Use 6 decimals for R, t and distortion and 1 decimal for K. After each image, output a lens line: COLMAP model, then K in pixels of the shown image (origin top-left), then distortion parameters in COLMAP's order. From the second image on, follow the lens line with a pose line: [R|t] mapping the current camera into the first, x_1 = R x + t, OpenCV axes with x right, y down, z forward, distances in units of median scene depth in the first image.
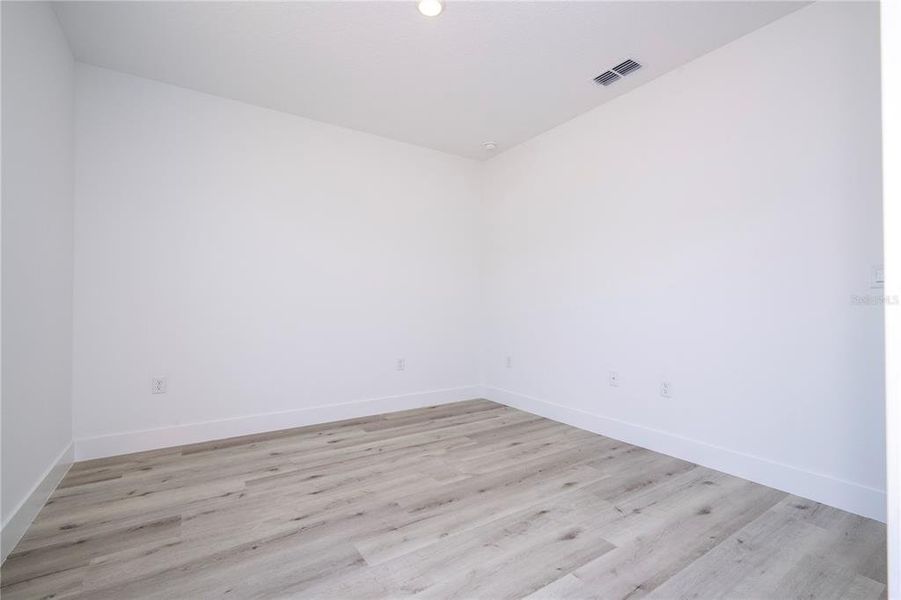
lens RADIAL K [[406.5, 0, 455.7], [0, 406.5, 299.3], [0, 0, 1]] dist [-0.006106, 0.004061]
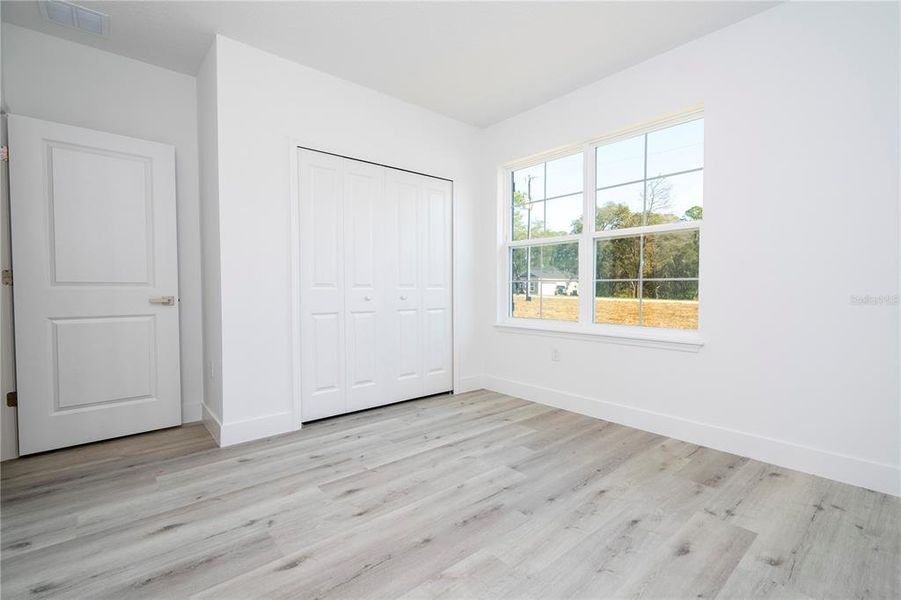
lens RADIAL K [[406.5, 0, 454.9], [0, 406.5, 297.0], [0, 0, 1]] dist [-0.006106, 0.004061]
pose [[-0.992445, 0.002208, -0.122670, 0.091852], [0.001915, 0.999995, 0.002504, 0.025743], [0.122675, 0.002250, -0.992444, 1.532683]]
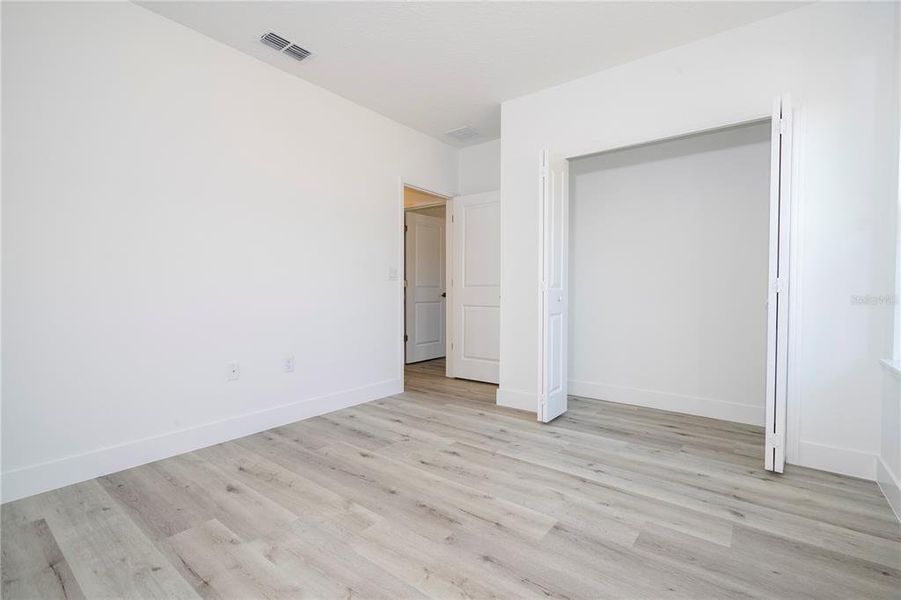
lens RADIAL K [[406.5, 0, 458.5], [0, 406.5, 297.3], [0, 0, 1]] dist [-0.006106, 0.004061]
pose [[-0.326697, -0.021008, 0.944895, -0.738513], [-0.019004, 0.999697, 0.015656, 0.015490], [-0.944938, -0.012843, -0.326998, 1.028889]]
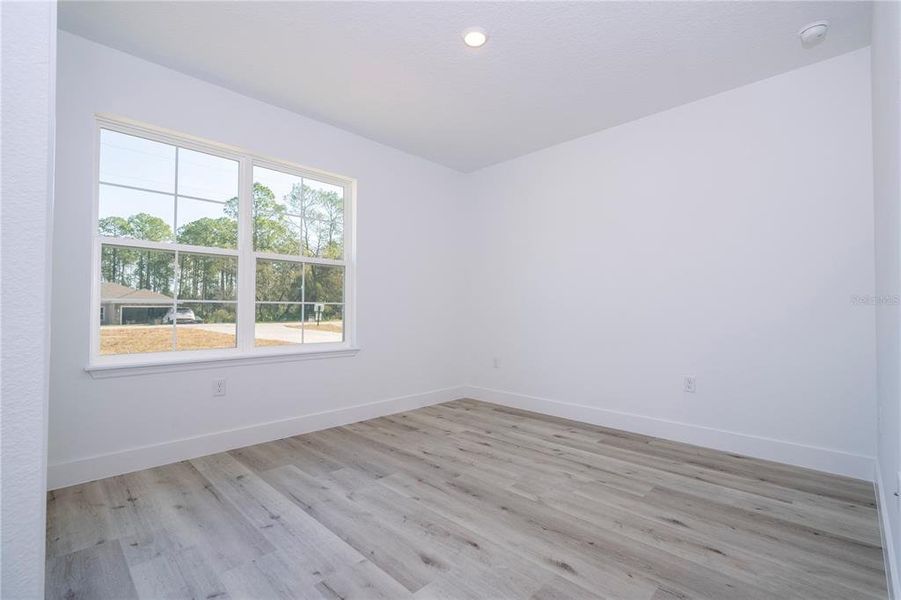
lens RADIAL K [[406.5, 0, 455.4], [0, 406.5, 303.8], [0, 0, 1]] dist [-0.006106, 0.004061]
pose [[0.202576, -0.015935, -0.979137, 0.853649], [0.015050, 0.999800, -0.013158, 0.010340], [0.979151, -0.012070, 0.202775, 0.623829]]
